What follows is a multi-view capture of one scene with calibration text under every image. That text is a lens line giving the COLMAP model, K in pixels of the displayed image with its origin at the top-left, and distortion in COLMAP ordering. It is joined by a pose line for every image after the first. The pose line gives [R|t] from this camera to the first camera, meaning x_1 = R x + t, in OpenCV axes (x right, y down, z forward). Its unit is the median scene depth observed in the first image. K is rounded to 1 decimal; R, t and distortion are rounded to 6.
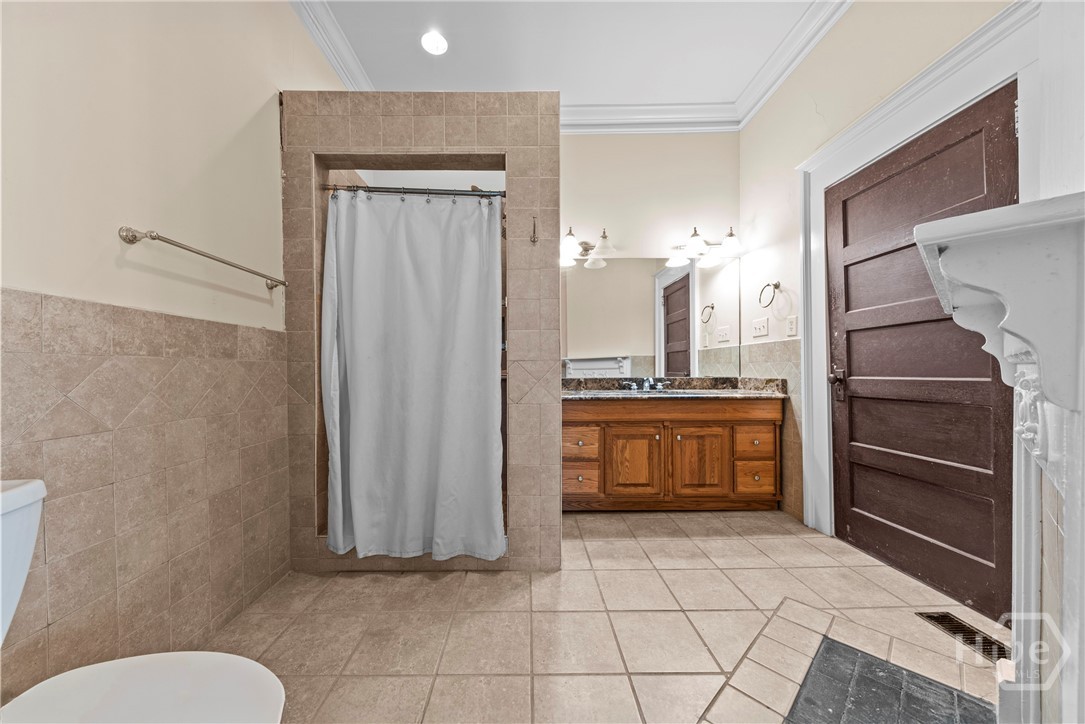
lens RADIAL K [[370.5, 0, 548.0], [0, 370.5, 367.5], [0, 0, 1]] dist [0.001334, -0.000039]
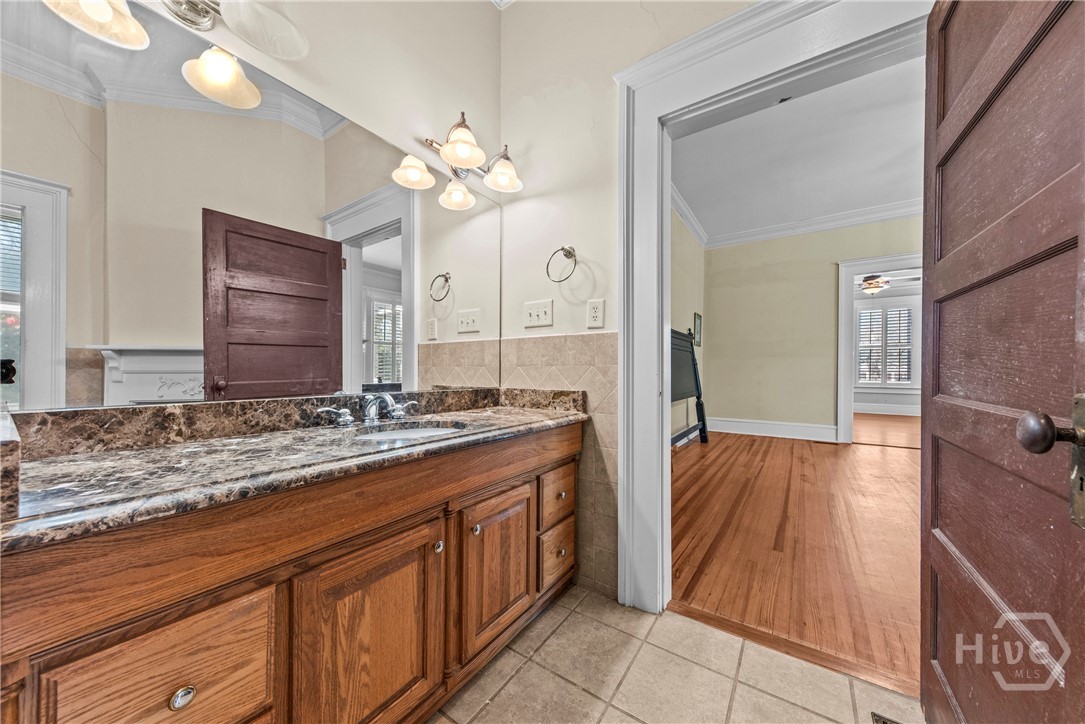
lens RADIAL K [[375.3, 0, 528.0], [0, 375.3, 371.9], [0, 0, 1]] dist [-0.000072, -0.000053]
pose [[0.628918, 0.008535, 0.777424, 0.037369], [-0.012936, 0.999916, -0.000513, -0.002407], [-0.777364, -0.009734, 0.628976, 0.635508]]
